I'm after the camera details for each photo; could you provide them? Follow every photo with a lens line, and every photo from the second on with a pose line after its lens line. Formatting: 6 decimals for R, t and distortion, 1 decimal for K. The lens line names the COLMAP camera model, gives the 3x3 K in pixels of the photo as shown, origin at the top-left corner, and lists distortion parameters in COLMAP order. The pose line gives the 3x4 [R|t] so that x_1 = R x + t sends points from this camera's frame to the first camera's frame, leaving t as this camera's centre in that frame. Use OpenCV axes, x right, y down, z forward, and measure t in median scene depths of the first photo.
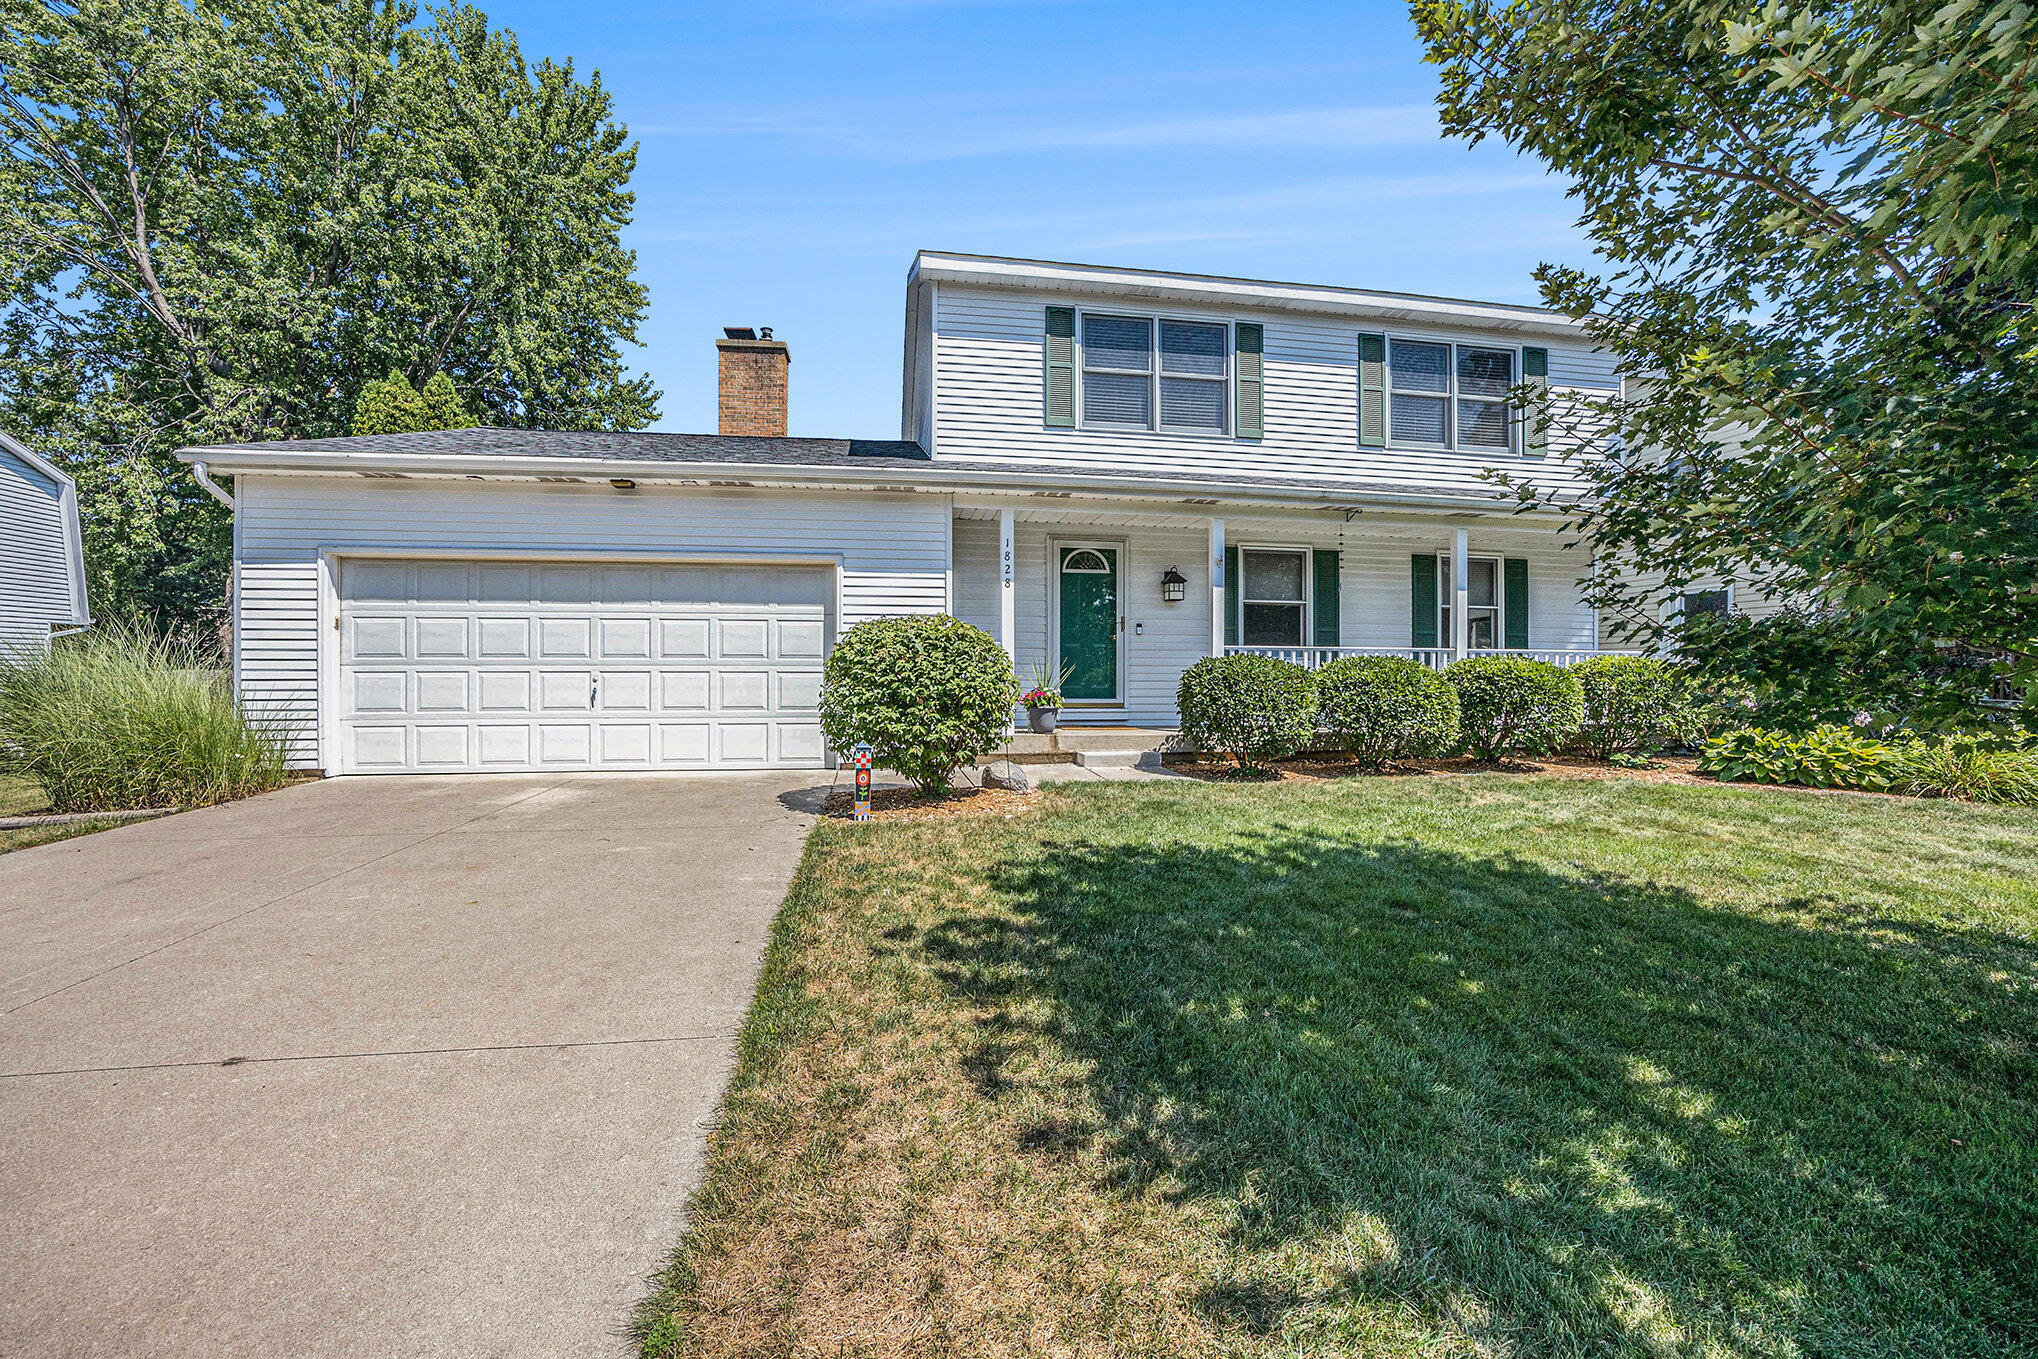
lens RADIAL K [[809.5, 0, 1033.3], [0, 809.5, 694.0], [0, 0, 1]] dist [-0.015480, 0.000769]
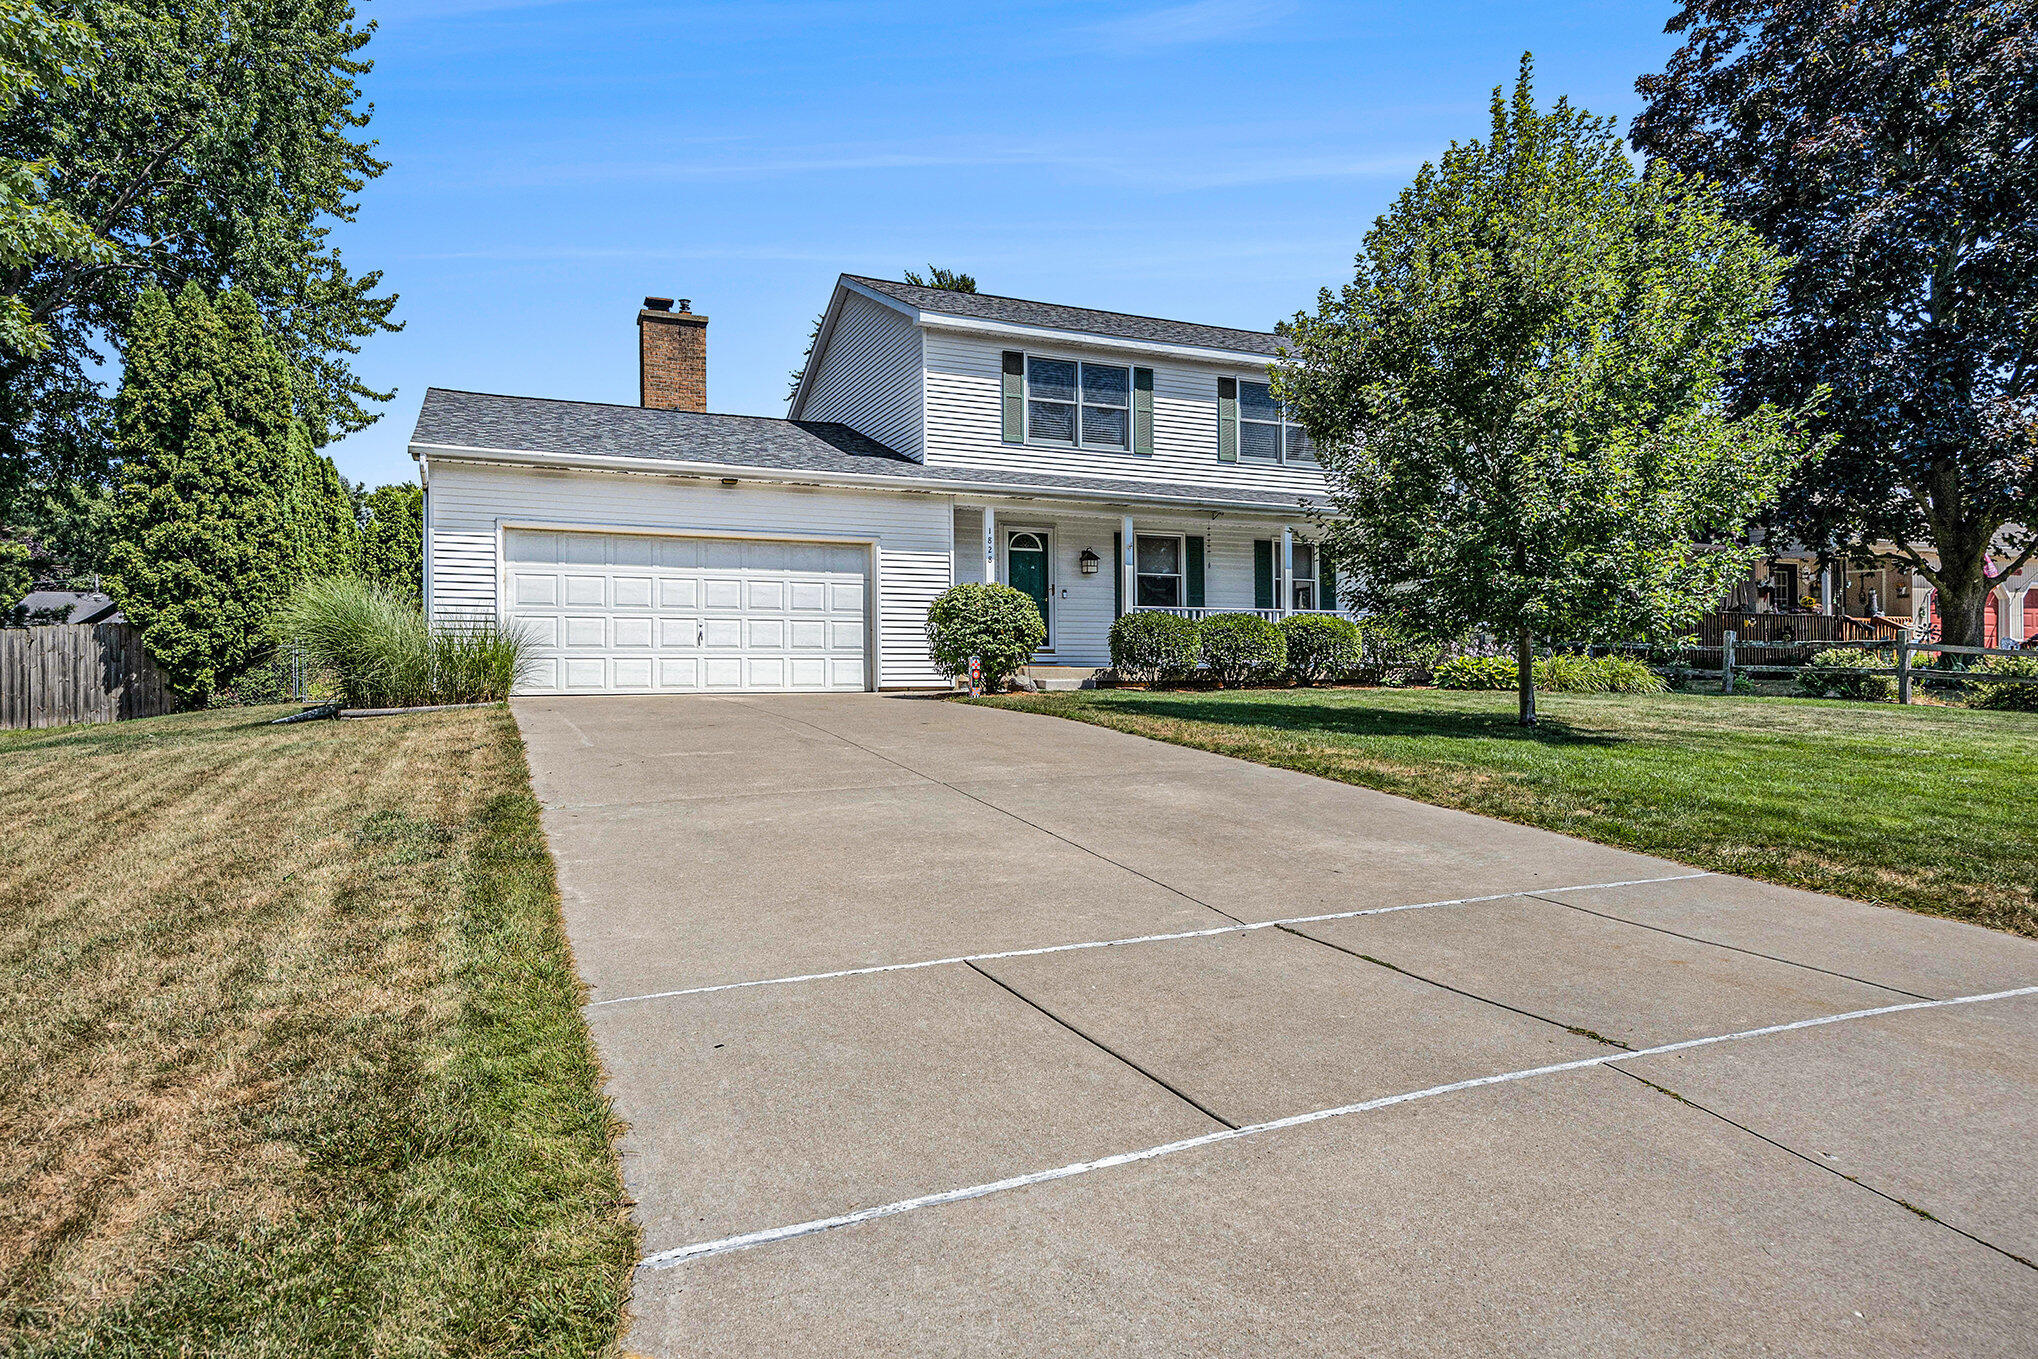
lens RADIAL K [[1190.8, 0, 1013.4], [0, 1190.8, 686.4], [0, 0, 1]] dist [0.096653, 0.000382]
pose [[0.967924, -0.007126, 0.251141, -0.457071], [0.008962, 0.999941, -0.006168, 0.085524], [-0.251082, 0.008221, 0.967931, -0.897376]]
